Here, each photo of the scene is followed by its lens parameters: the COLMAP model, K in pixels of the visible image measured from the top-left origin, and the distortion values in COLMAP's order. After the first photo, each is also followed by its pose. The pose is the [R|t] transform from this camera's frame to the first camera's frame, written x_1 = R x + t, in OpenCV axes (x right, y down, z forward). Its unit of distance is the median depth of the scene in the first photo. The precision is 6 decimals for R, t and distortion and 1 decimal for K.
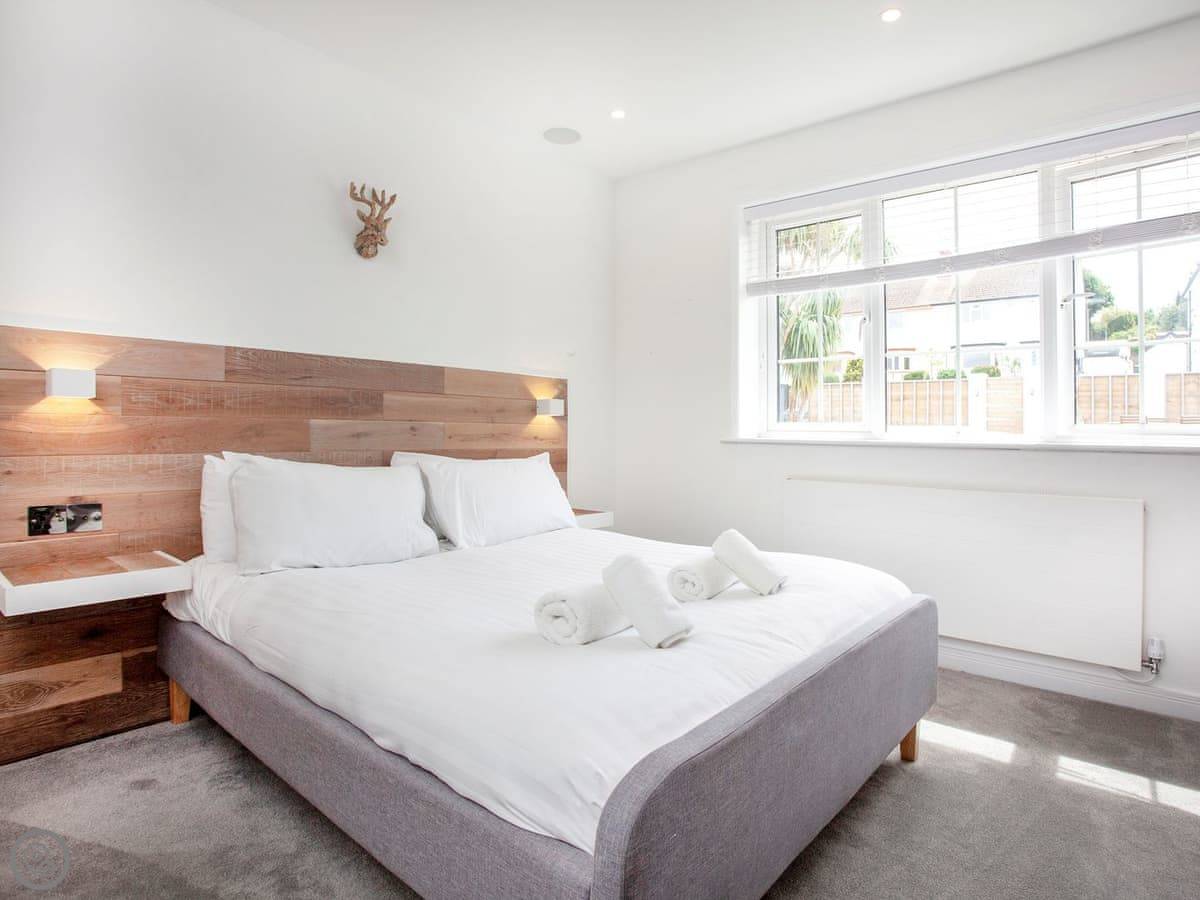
lens RADIAL K [[661.2, 0, 620.1], [0, 661.2, 417.3], [0, 0, 1]] dist [-0.074834, 0.028805]
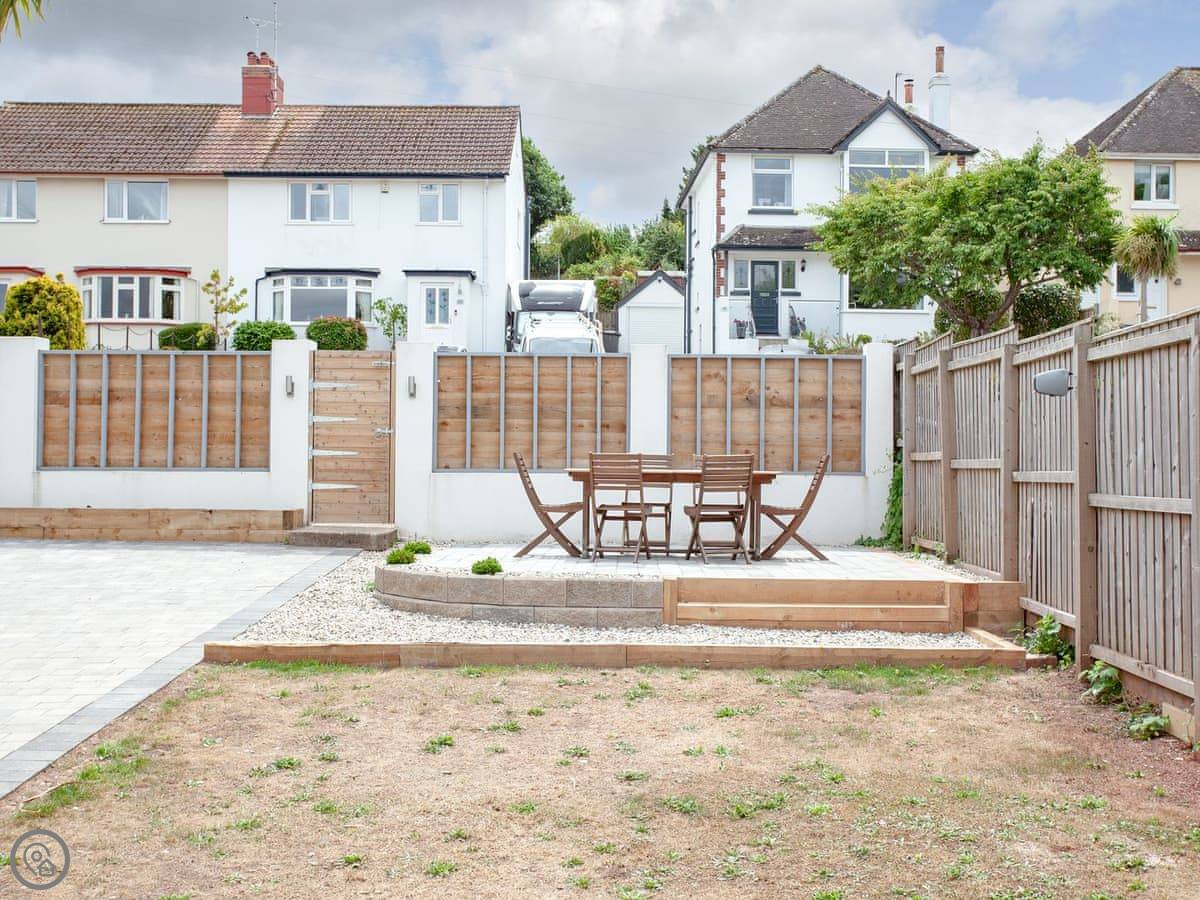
lens RADIAL K [[1330.6, 0, 549.3], [0, 1330.6, 417.1], [0, 0, 1]] dist [0.009377, 0.039864]
pose [[0.797087, 0.004740, 0.603846, 0.120654], [-0.009754, 0.999940, 0.005025, -0.016415], [-0.603786, -0.009896, 0.797085, 0.164795]]
